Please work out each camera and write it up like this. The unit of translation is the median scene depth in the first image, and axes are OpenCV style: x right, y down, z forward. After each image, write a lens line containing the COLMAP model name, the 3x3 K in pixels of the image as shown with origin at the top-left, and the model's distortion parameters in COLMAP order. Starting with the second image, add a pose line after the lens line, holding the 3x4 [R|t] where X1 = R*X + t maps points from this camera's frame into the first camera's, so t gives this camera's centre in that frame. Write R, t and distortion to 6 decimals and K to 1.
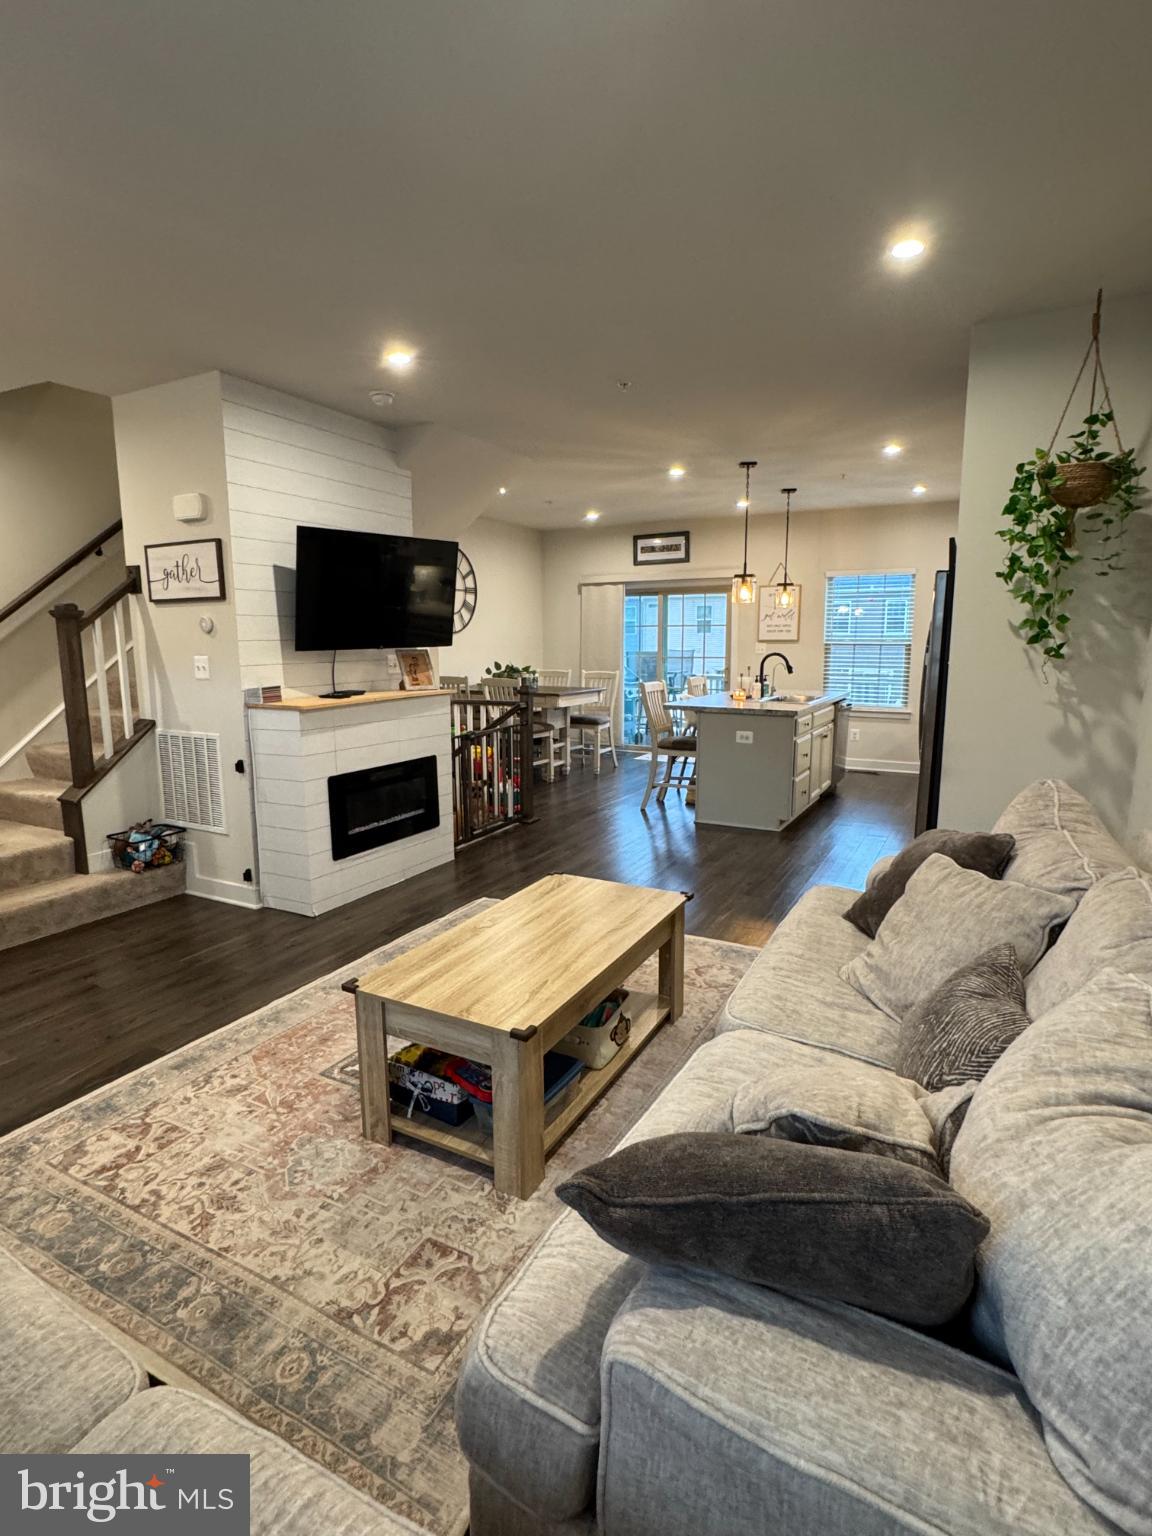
lens RADIAL K [[804.2, 0, 550.7], [0, 804.2, 763.6], [0, 0, 1]] dist [0.001679, 0.000238]
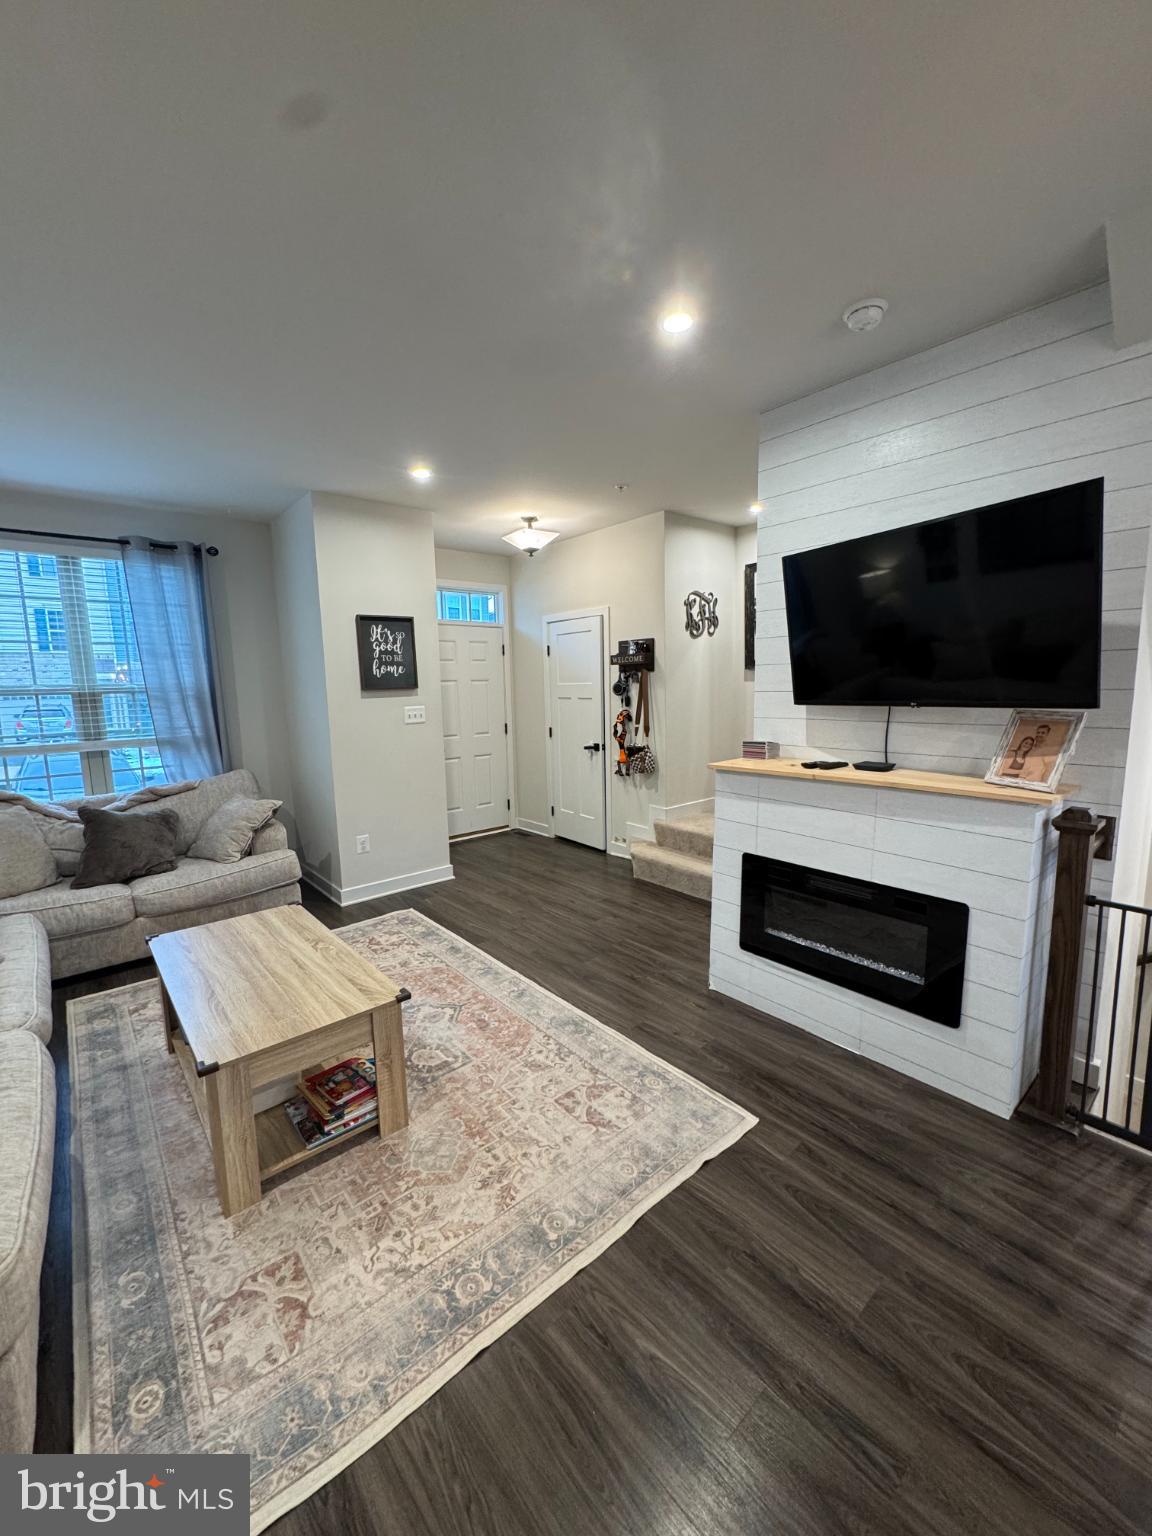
lens RADIAL K [[609.4, 0, 564.7], [0, 609.4, 769.4], [0, 0, 1]] dist [0.000047, 0.000014]
pose [[-0.349233, 0.152859, -0.924484, 0.517017], [-0.115612, 0.972037, 0.204396, -0.246509], [0.929876, 0.178264, -0.321795, 1.387626]]
